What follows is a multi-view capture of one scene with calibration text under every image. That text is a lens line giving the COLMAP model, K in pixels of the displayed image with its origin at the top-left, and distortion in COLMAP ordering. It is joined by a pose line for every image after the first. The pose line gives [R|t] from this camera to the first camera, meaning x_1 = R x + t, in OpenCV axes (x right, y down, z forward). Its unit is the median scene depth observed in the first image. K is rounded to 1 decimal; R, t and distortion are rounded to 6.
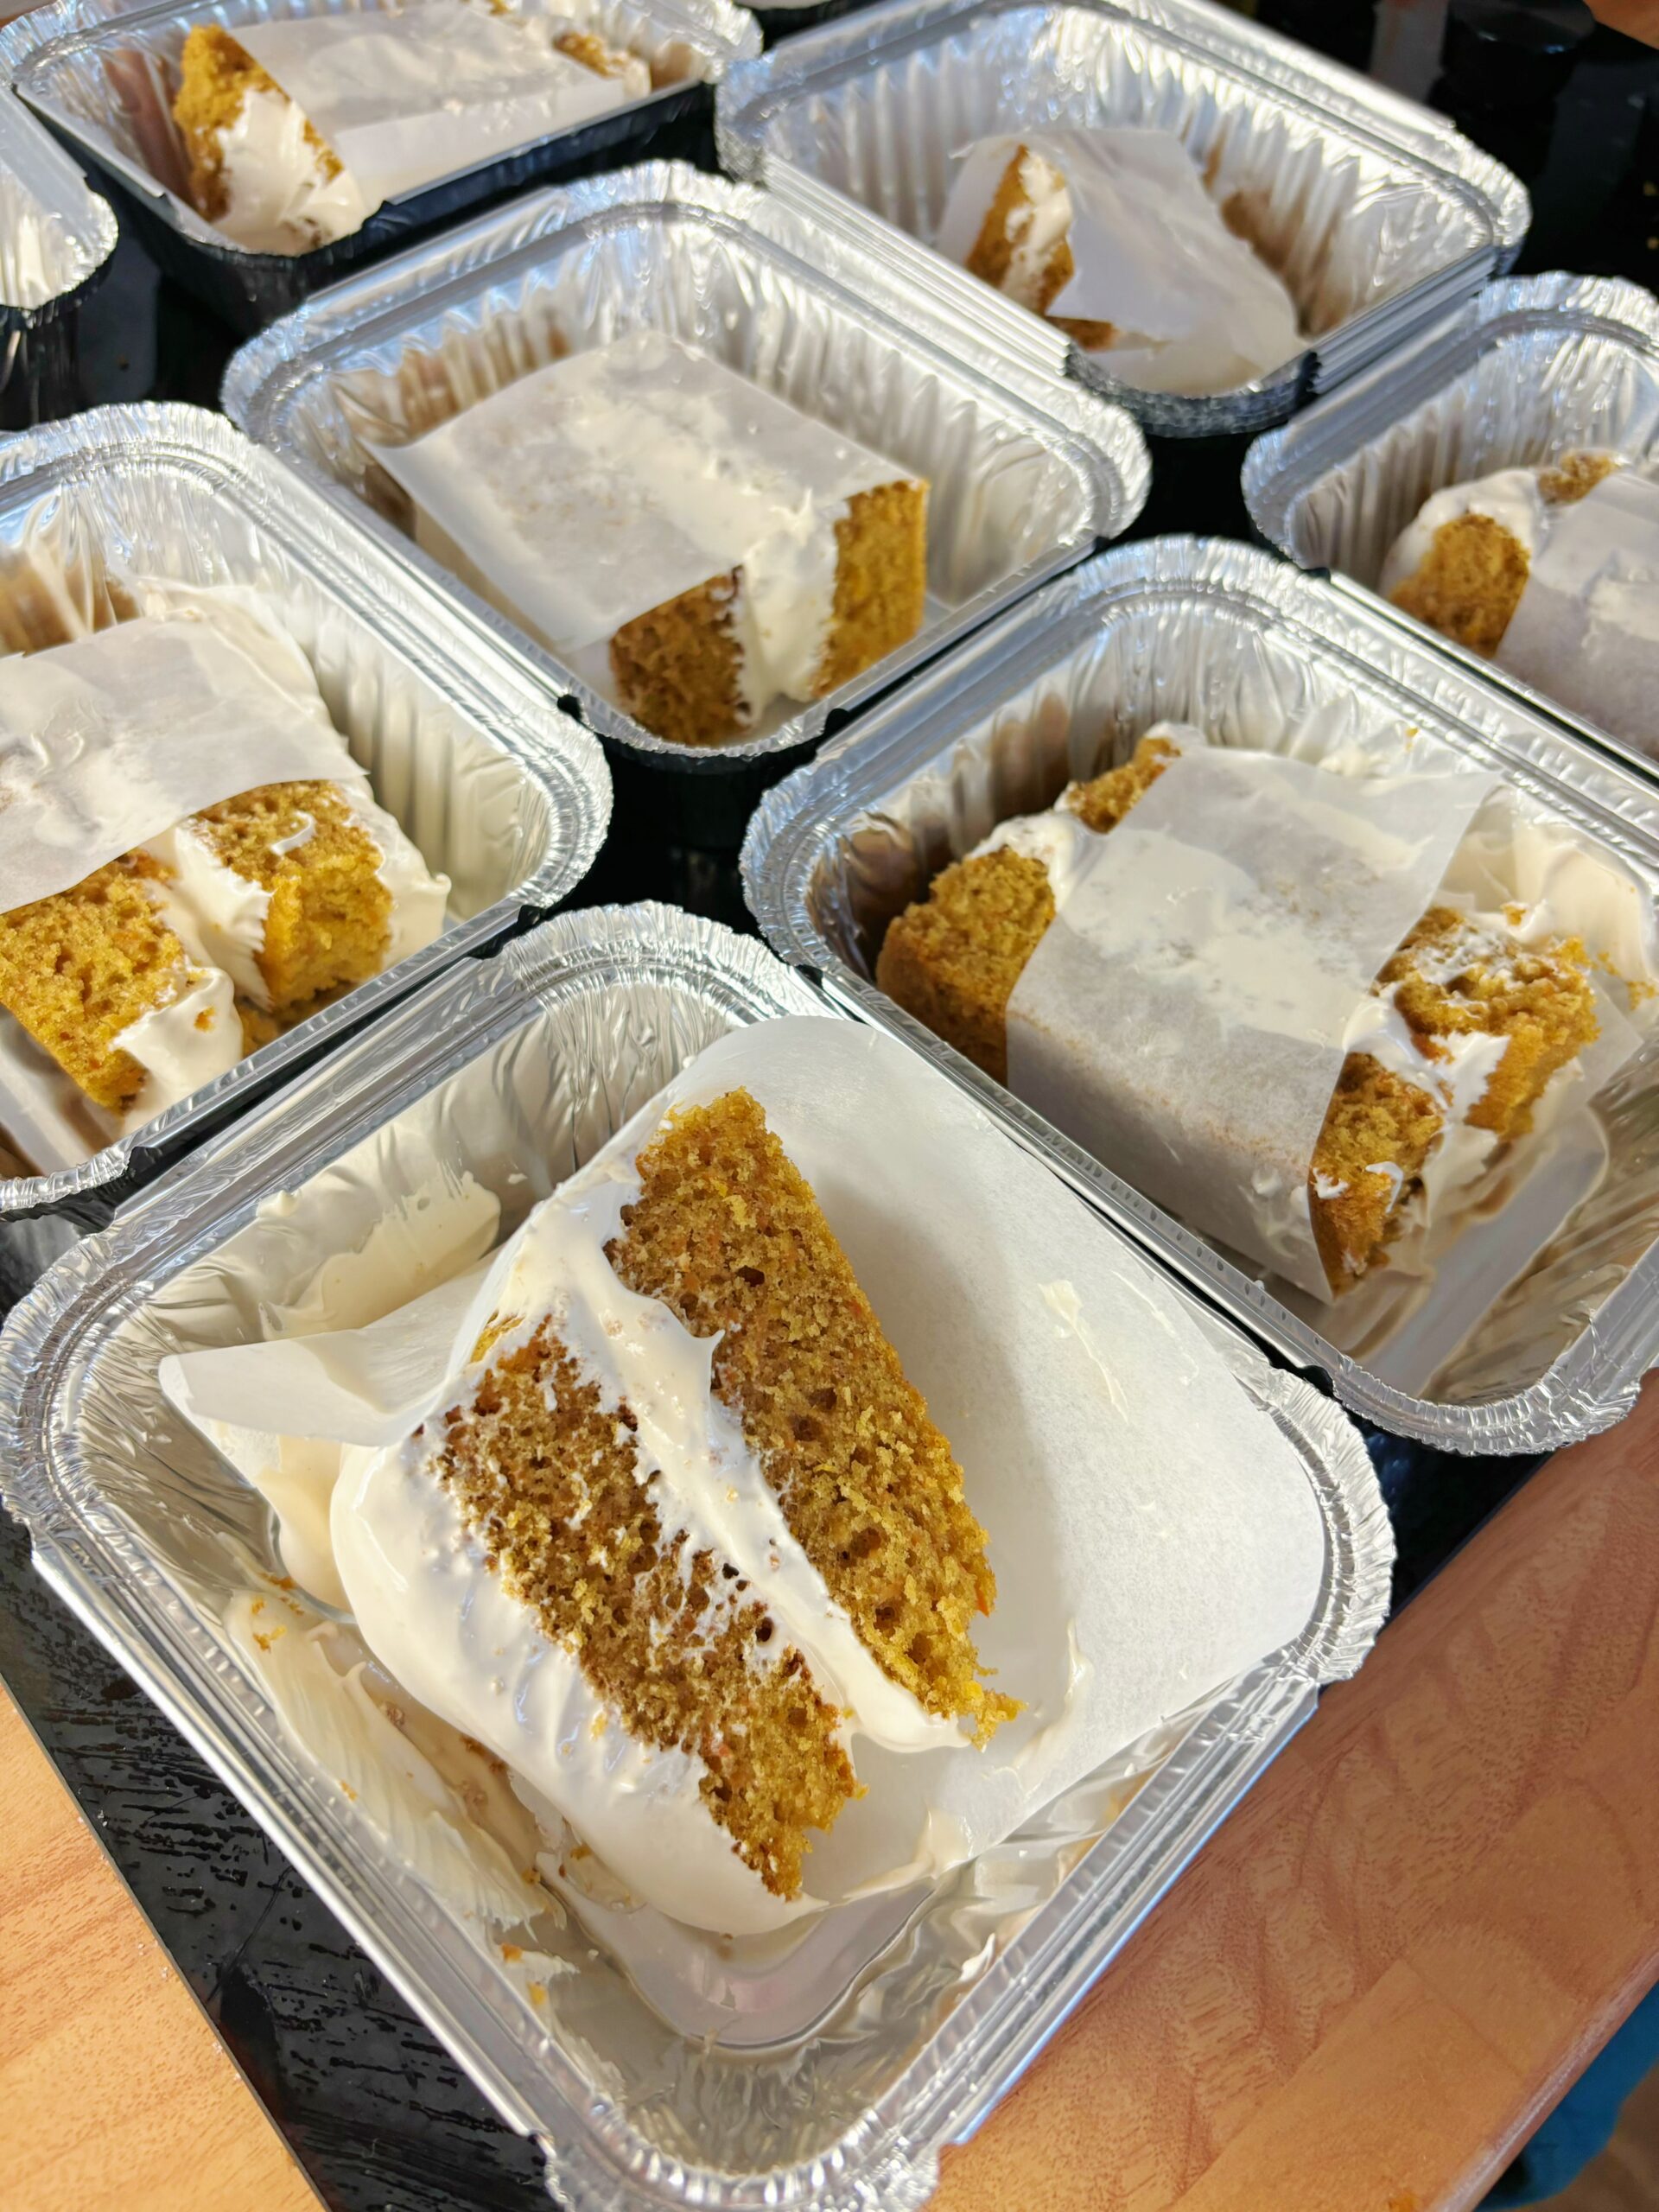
lens RADIAL K [[1718.4, 0, 829.5], [0, 1718.4, 1106.0], [0, 0, 1]] dist [0.003530, -0.001994]
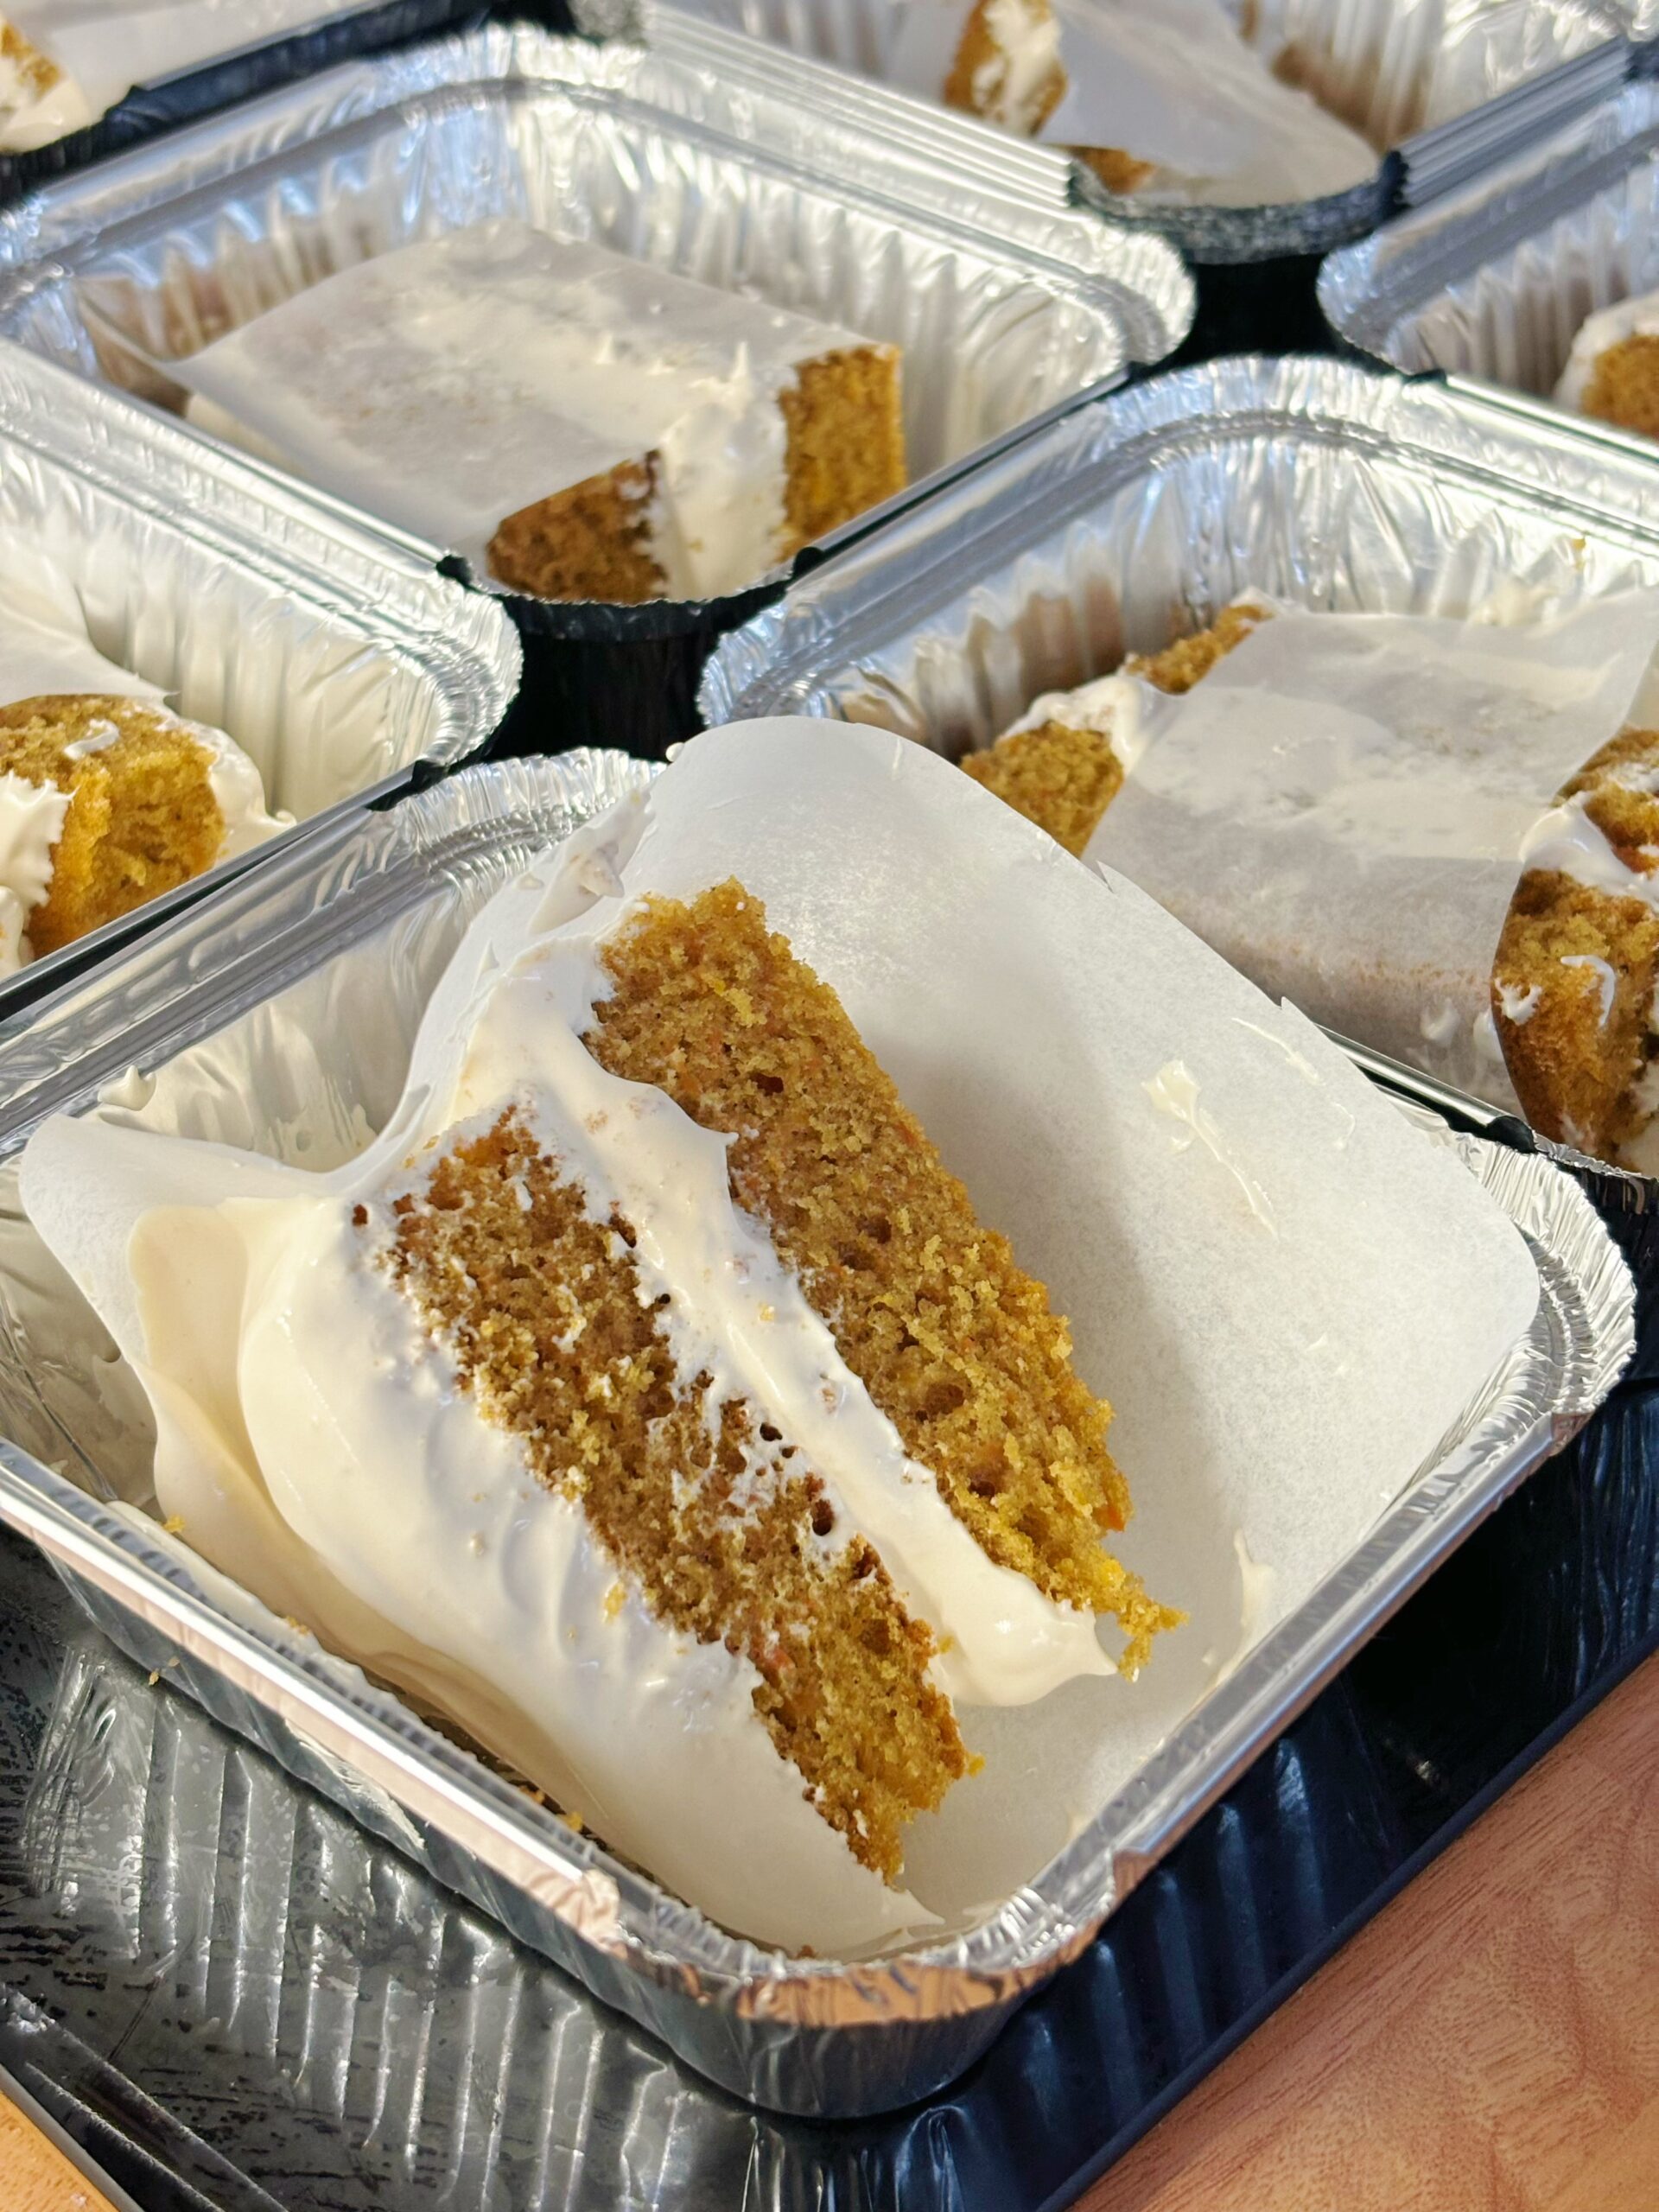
lens RADIAL K [[3393.4, 0, 829.5], [0, 3393.4, 1106.0], [0, 0, 1]] dist [0.110239, 0.048387]
pose [[0.996494, -0.076799, 0.033186, -0.059103], [0.083206, 0.951152, -0.297298, 0.485875], [-0.008733, 0.299017, 0.954208, -0.384490]]
